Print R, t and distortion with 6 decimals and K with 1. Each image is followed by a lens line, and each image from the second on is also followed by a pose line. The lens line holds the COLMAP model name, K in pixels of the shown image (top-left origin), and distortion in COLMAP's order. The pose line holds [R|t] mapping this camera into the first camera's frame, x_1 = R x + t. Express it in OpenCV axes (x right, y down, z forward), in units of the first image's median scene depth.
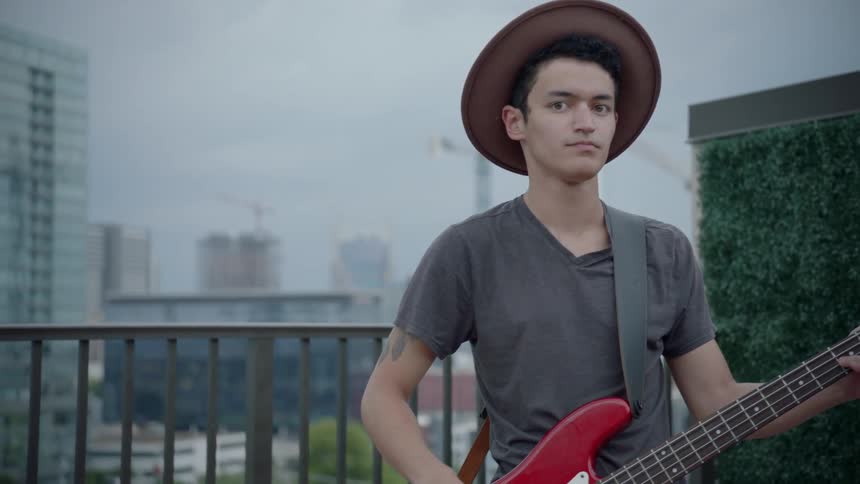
lens RADIAL K [[1714.3, 0, 428.2], [0, 1714.3, 239.6], [0, 0, 1]] dist [0.617617, 0.000000]
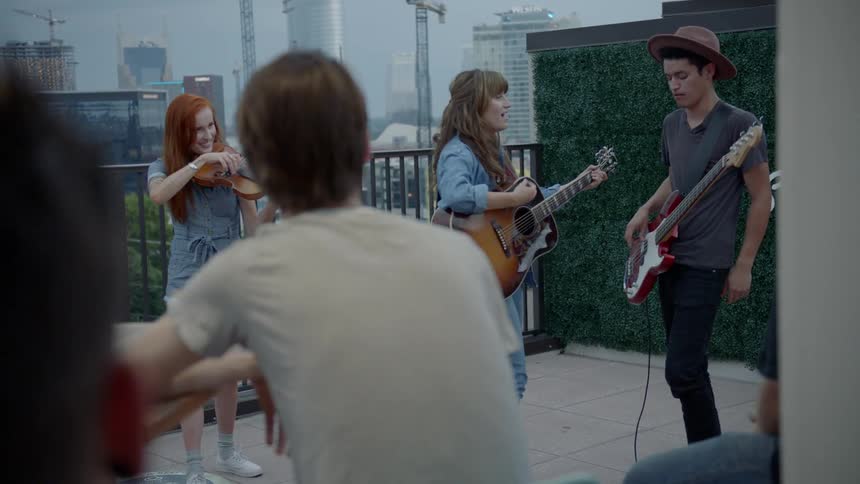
lens RADIAL K [[1714.3, 0, 432.2], [0, 1714.3, 244.5], [0, 0, 1]] dist [0.617617, 0.000000]
pose [[0.978122, -0.051034, 0.201677, -0.407648], [0.022823, 0.989915, 0.139809, -0.127045], [-0.206778, -0.132147, 0.969423, -1.047144]]
